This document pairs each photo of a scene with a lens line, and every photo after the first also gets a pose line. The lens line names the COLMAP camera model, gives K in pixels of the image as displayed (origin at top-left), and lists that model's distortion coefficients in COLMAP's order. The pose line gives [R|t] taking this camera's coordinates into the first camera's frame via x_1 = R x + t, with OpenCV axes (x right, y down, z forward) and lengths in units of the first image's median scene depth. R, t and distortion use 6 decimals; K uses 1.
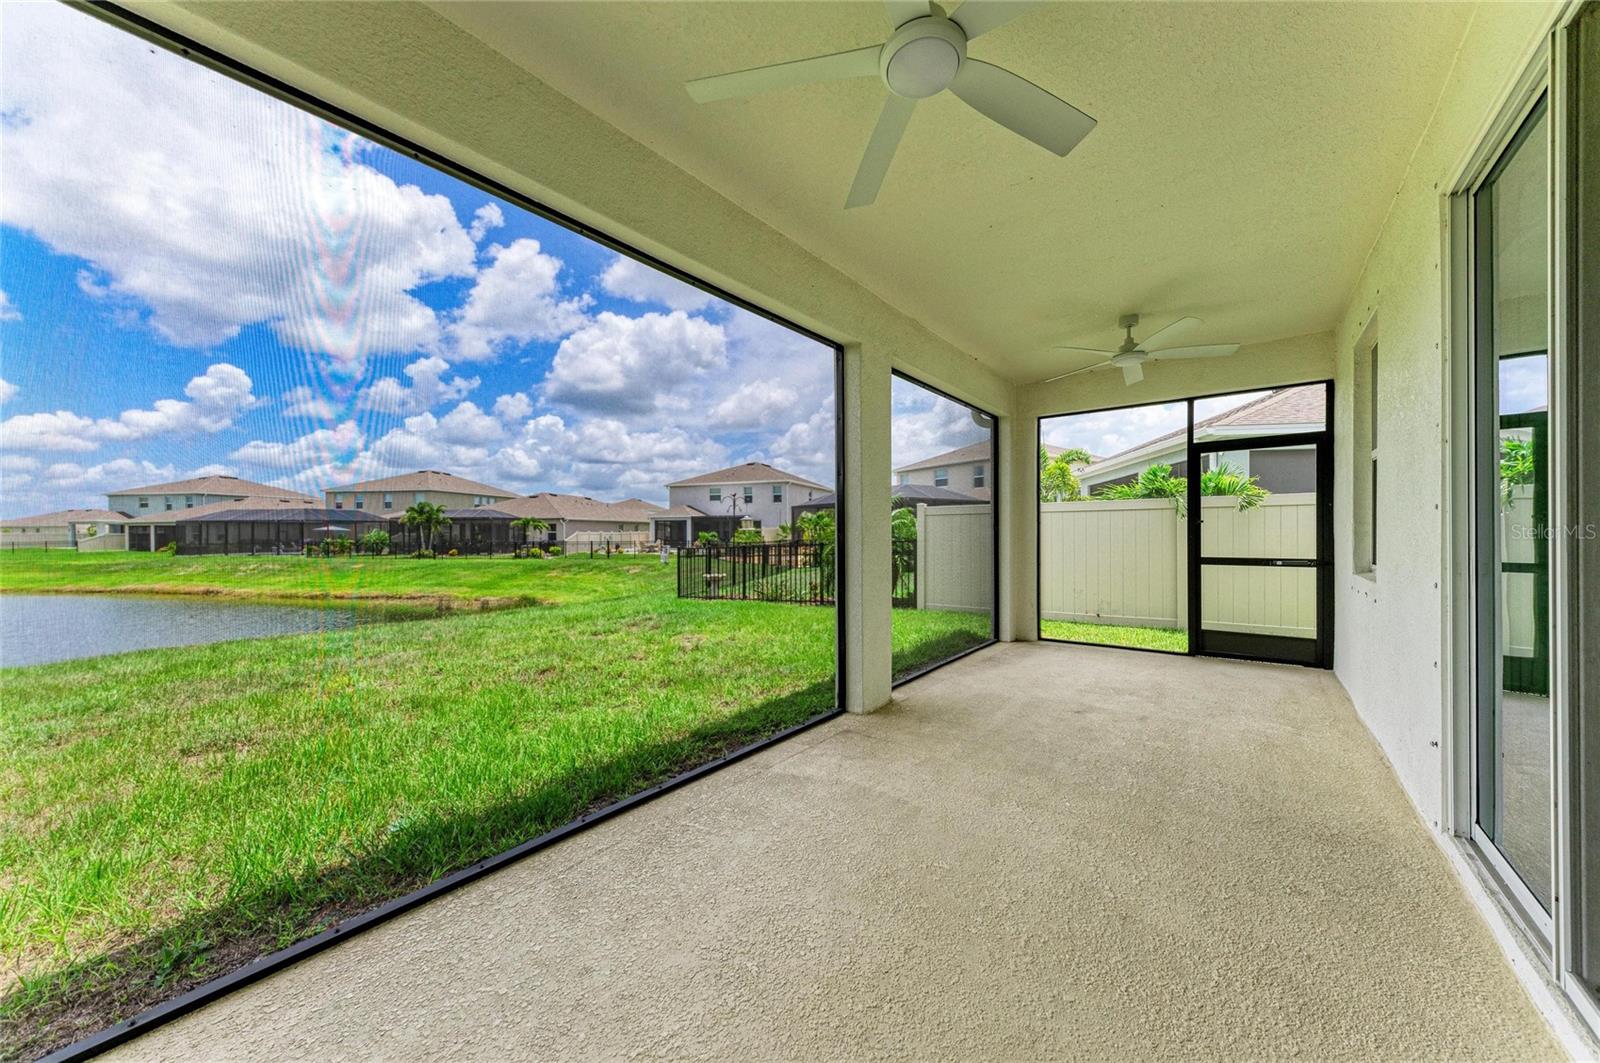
lens RADIAL K [[546.9, 0, 800.0], [0, 546.9, 531.5], [0, 0, 1]] dist [0.001906, -0.000042]
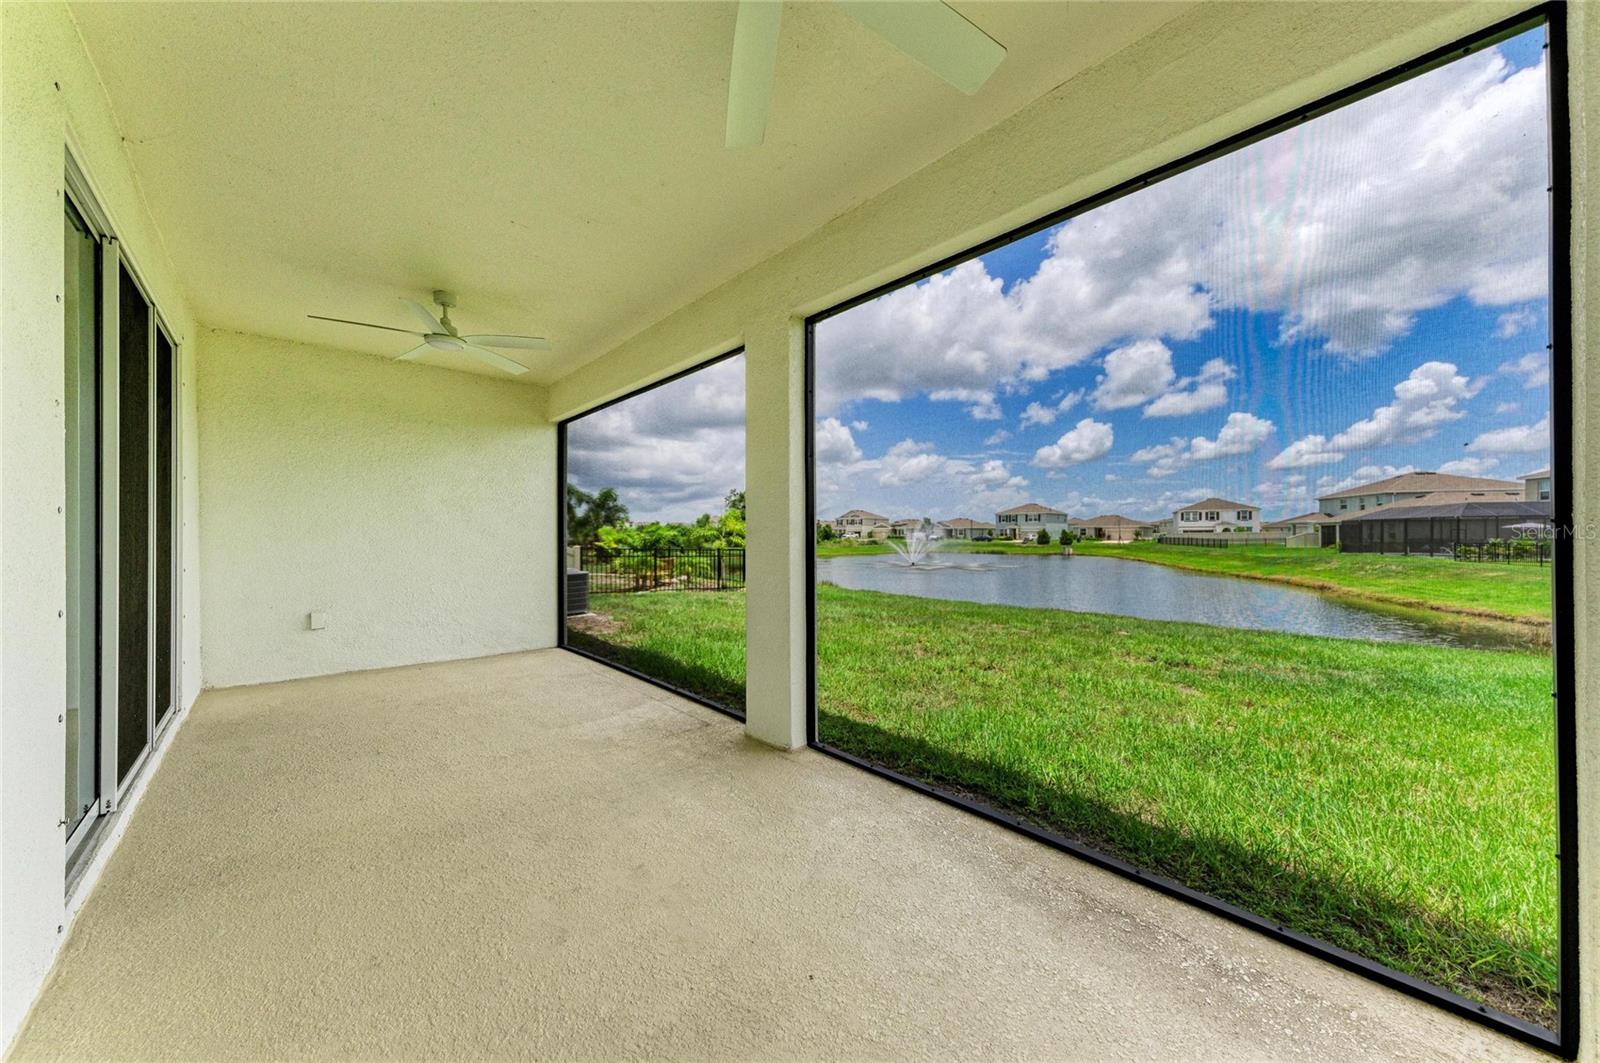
lens RADIAL K [[546.9, 0, 800.0], [0, 546.9, 531.5], [0, 0, 1]] dist [0.001906, -0.000042]
pose [[-0.134957, -0.001089, -0.990851, 0.102259], [0.004090, 0.999990, -0.001656, -0.000526], [0.990843, -0.004276, -0.134951, 0.122068]]
